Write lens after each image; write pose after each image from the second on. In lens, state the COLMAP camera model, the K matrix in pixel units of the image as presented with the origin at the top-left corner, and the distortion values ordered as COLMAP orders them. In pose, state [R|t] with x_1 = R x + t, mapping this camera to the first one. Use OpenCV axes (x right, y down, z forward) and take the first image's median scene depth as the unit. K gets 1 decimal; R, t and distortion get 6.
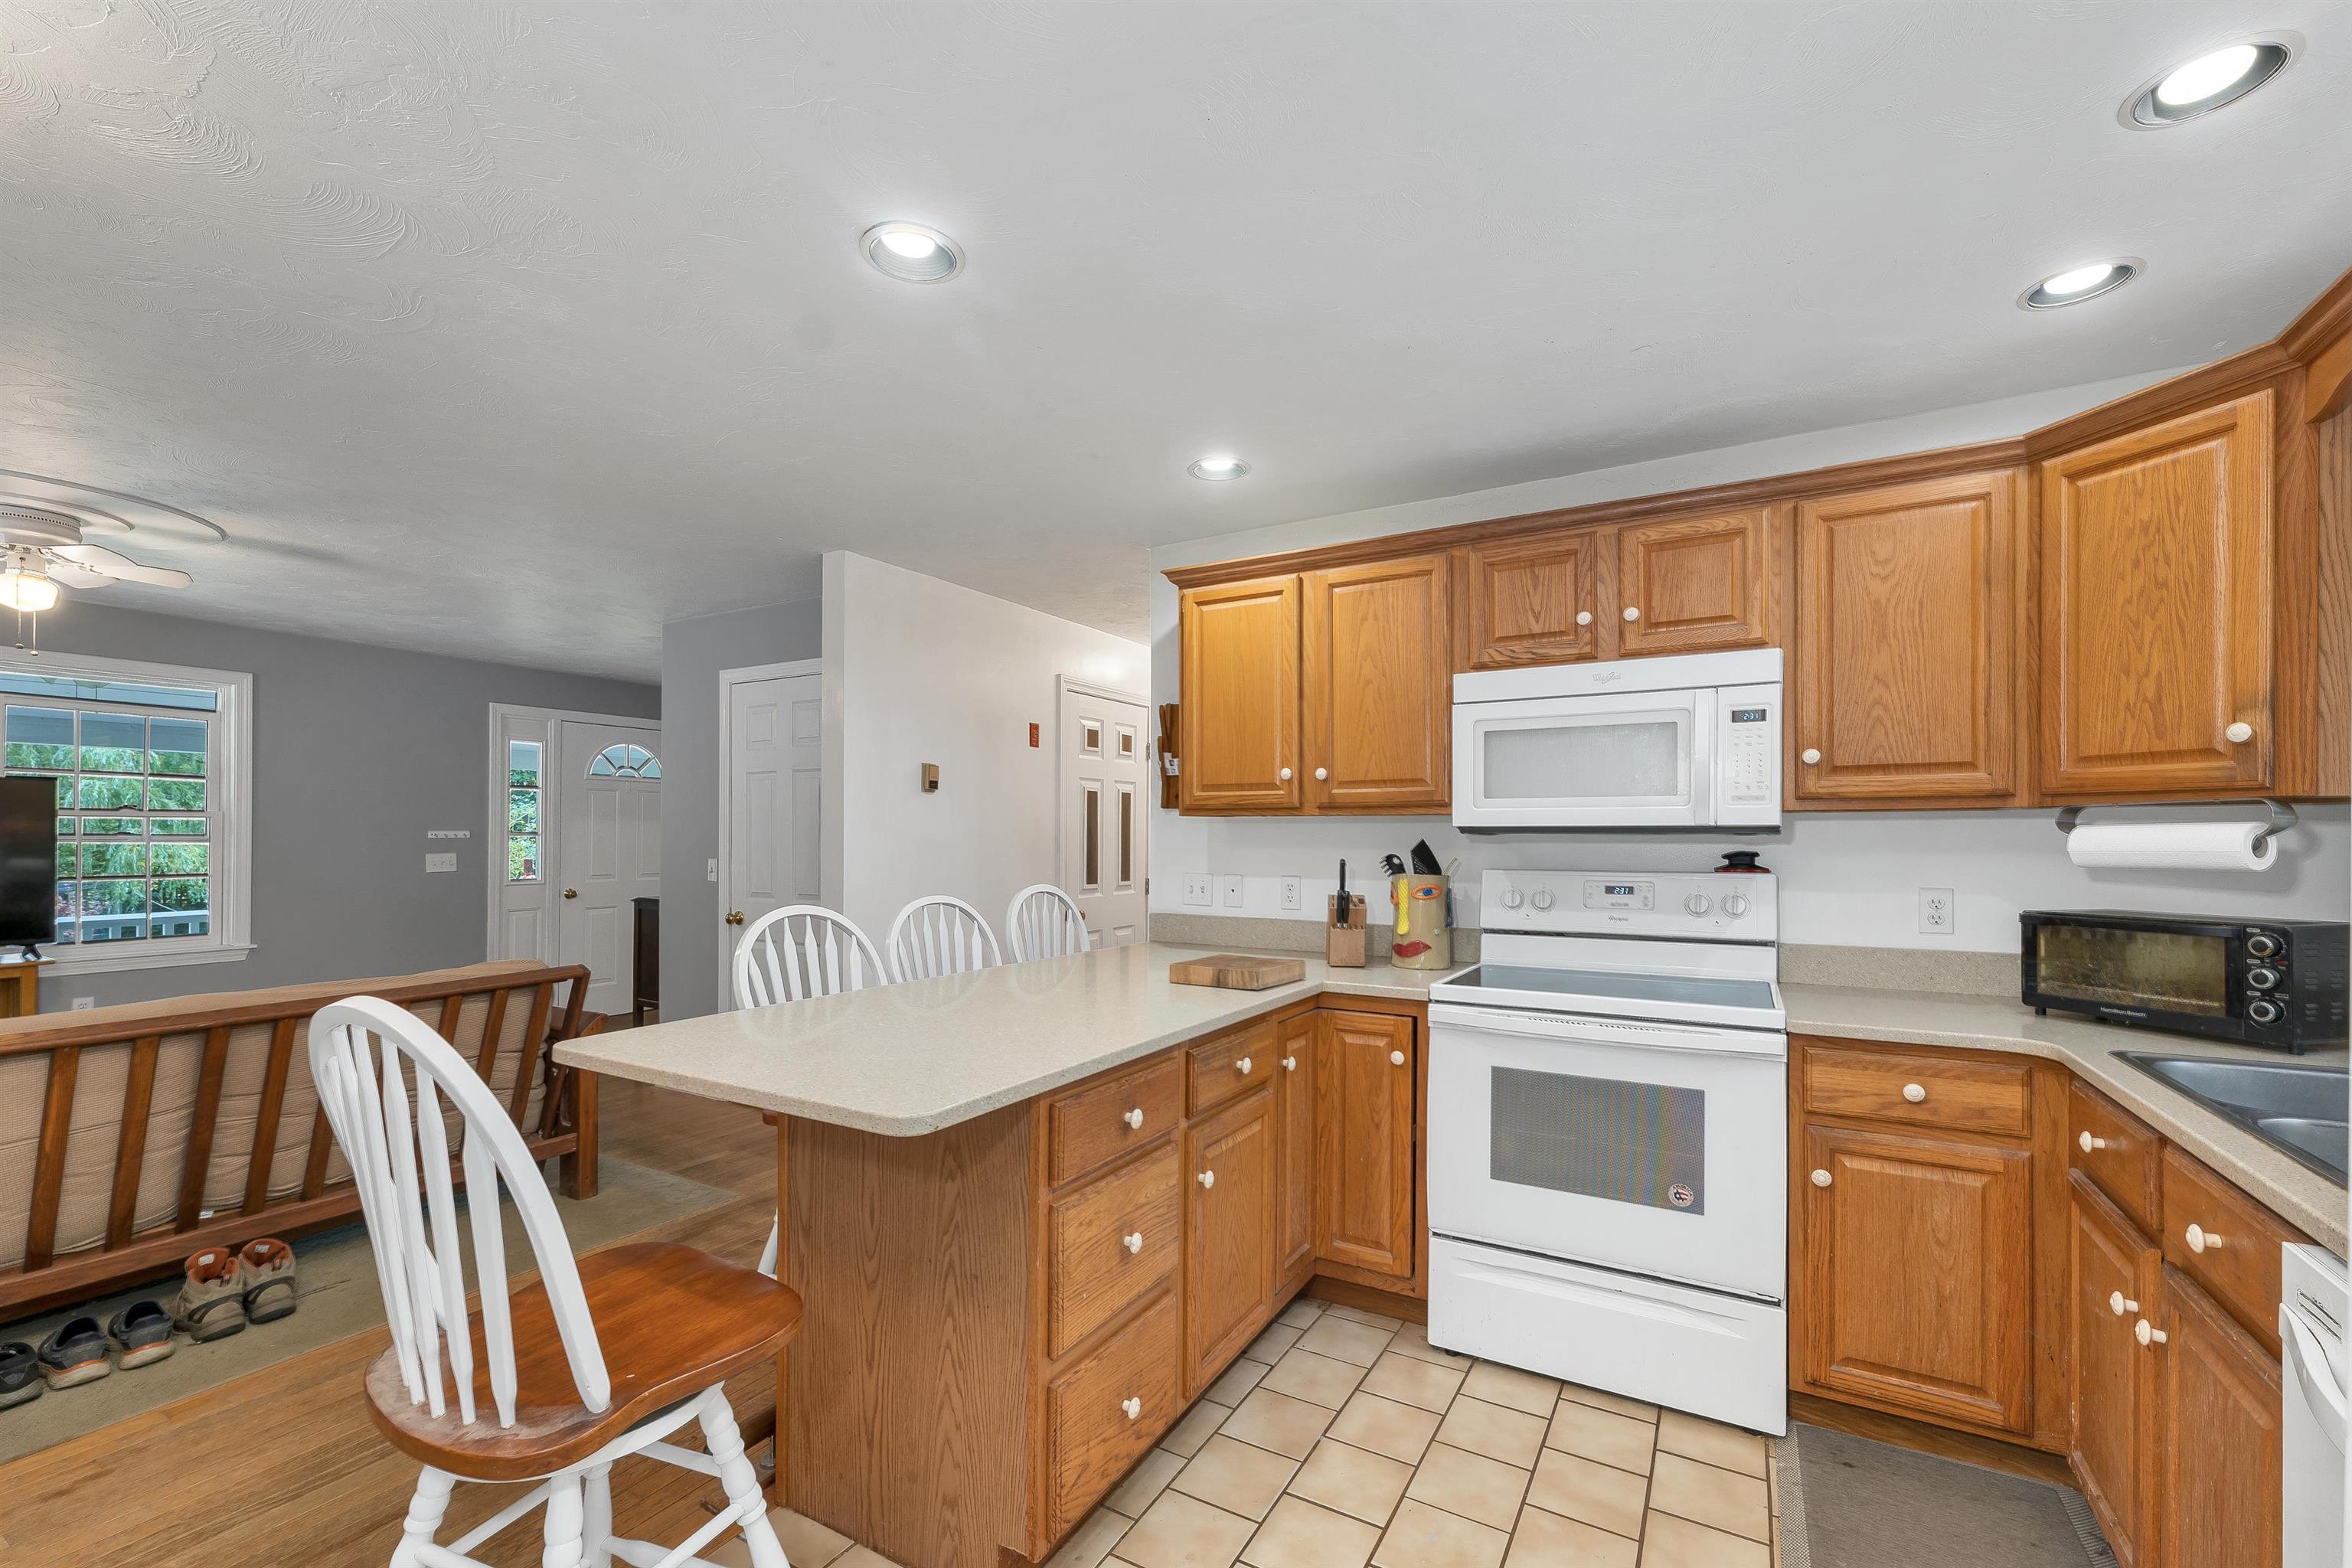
lens RADIAL K [[991.9, 0, 1162.0], [0, 991.9, 798.9], [0, 0, 1]] dist [-0.000433, 0.004075]
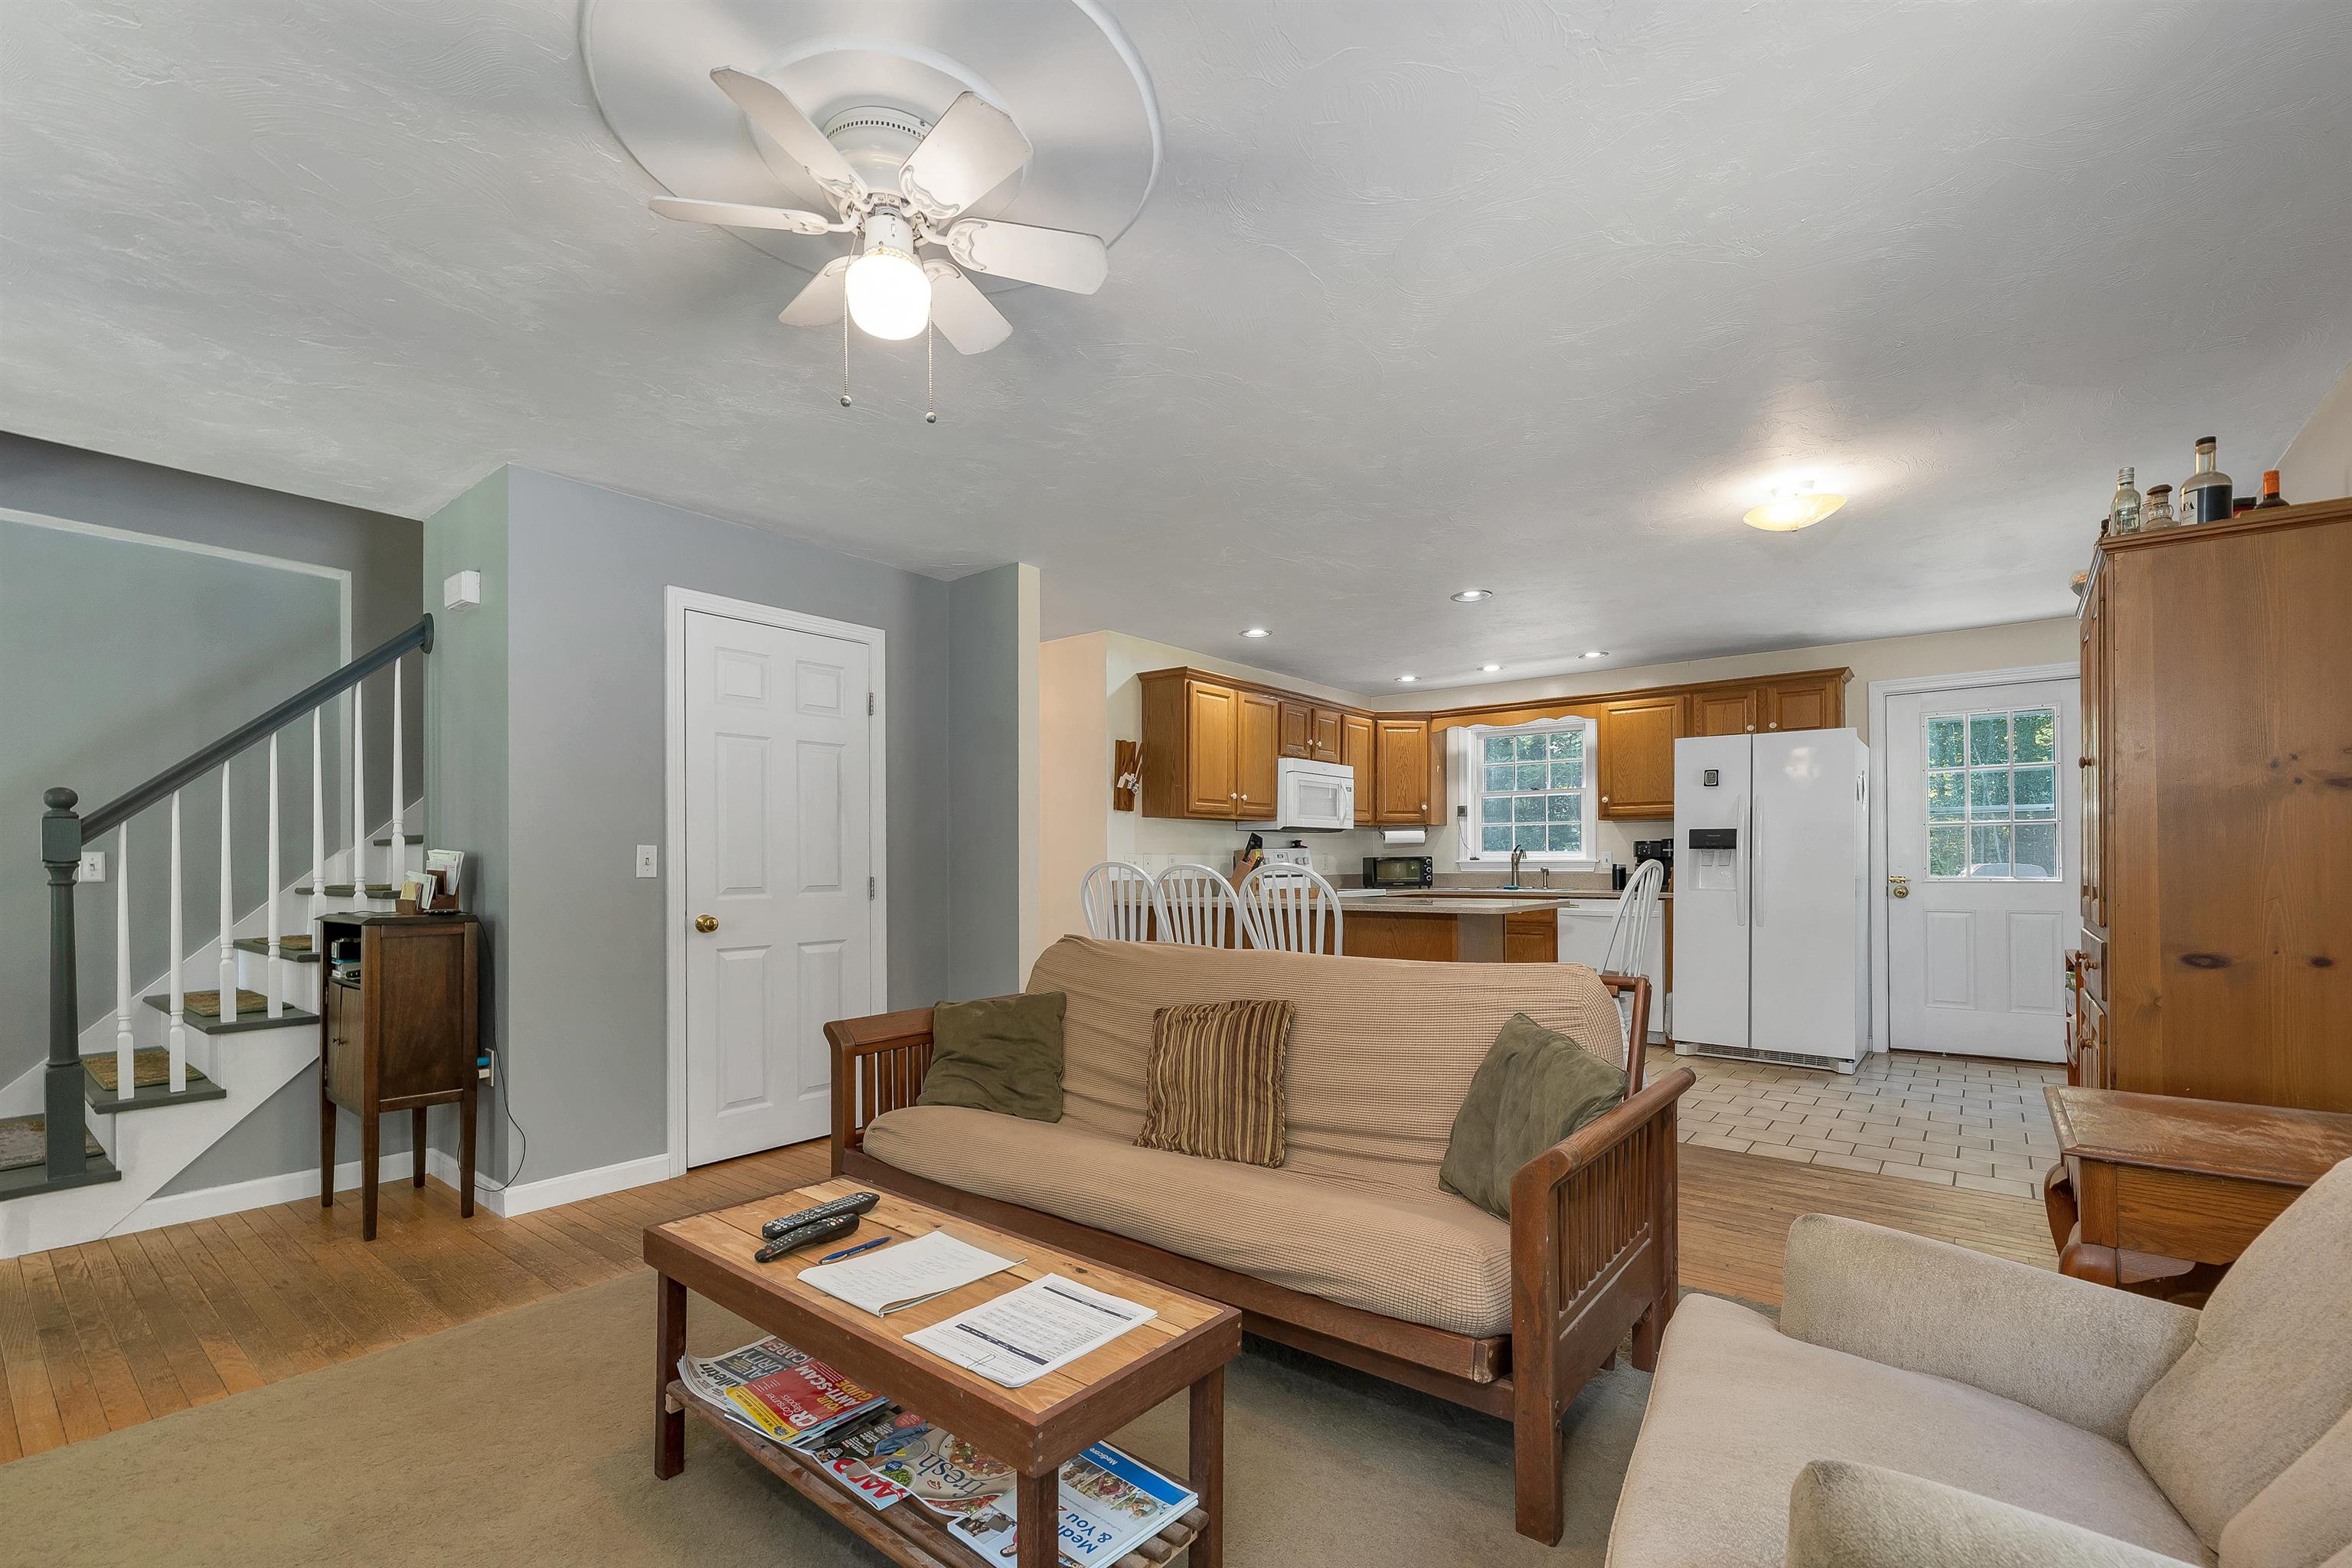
lens RADIAL K [[1011.8, 0, 1153.6], [0, 1011.8, 843.2], [0, 0, 1]] dist [0.000595, 0.000252]
pose [[0.153306, 0.016050, 0.988048, -2.298579], [-0.030617, 0.999465, -0.011485, 0.116045], [-0.987704, -0.028491, 0.153716, 1.098095]]
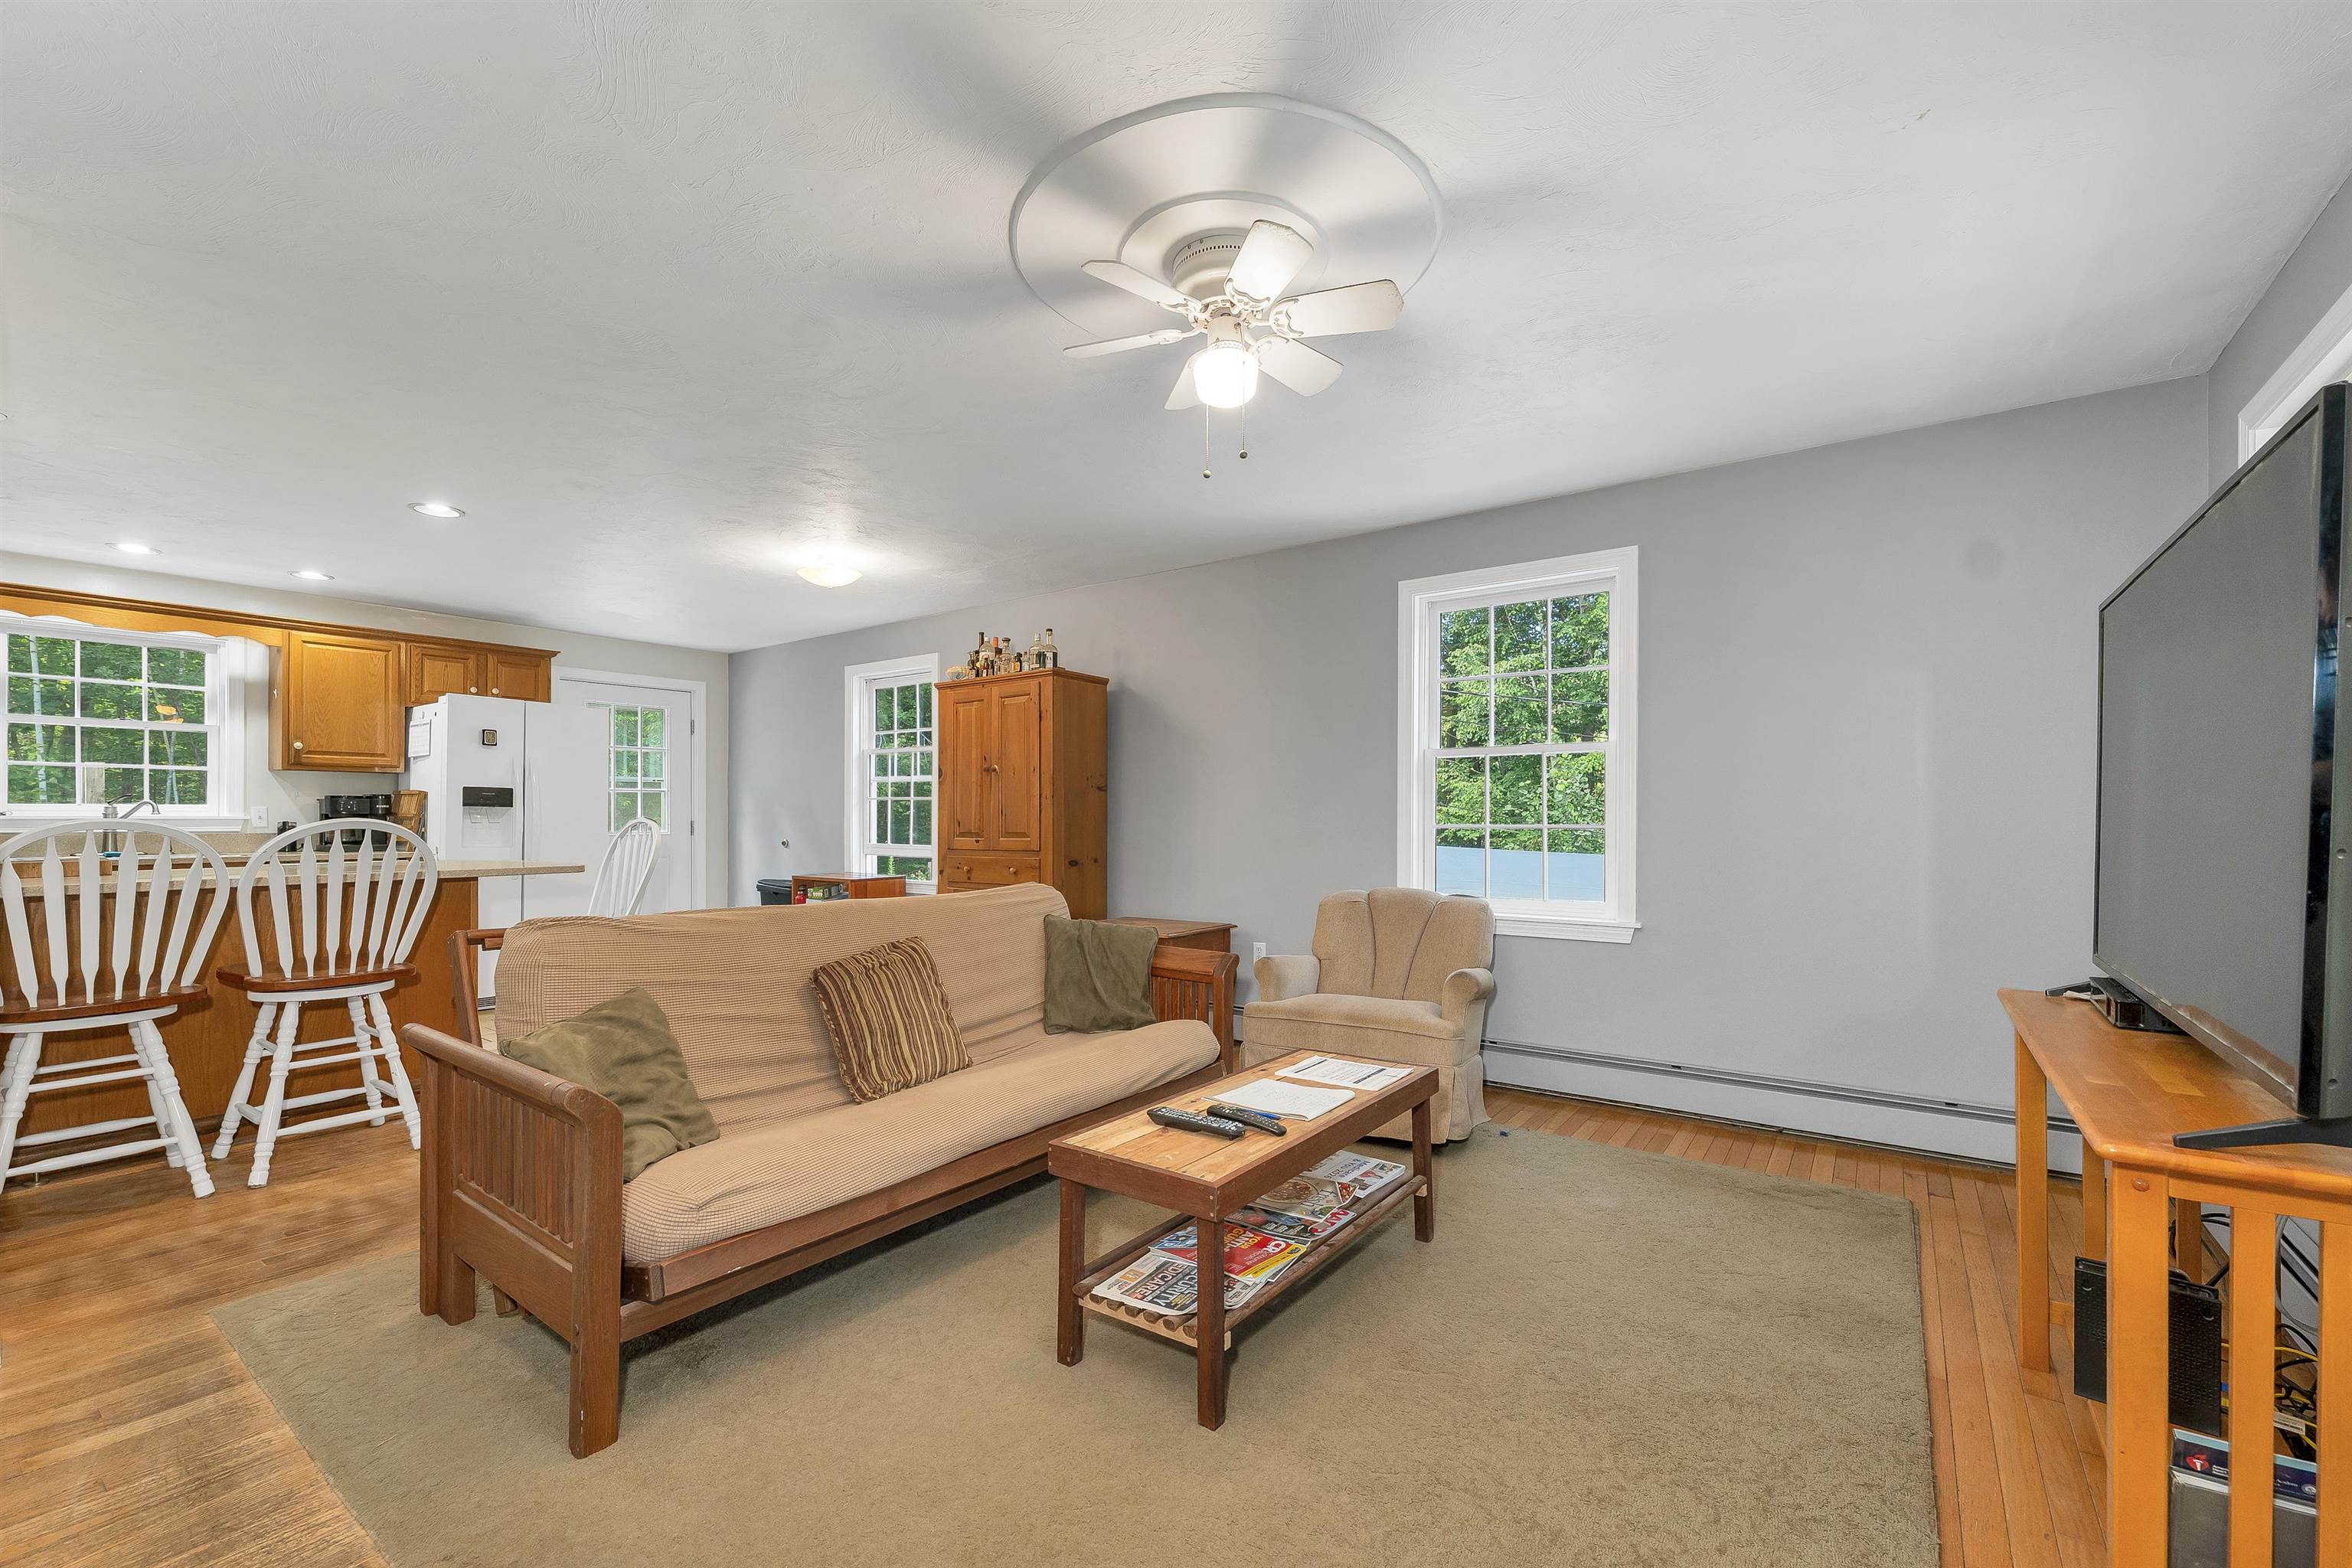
lens RADIAL K [[991.9, 0, 1162.0], [0, 991.9, 798.9], [0, 0, 1]] dist [-0.000433, 0.004075]
pose [[-0.994088, -0.001223, 0.108570, -1.633088], [-0.006988, 0.998584, -0.052737, 0.158133], [-0.108352, -0.053184, -0.992689, 2.354776]]
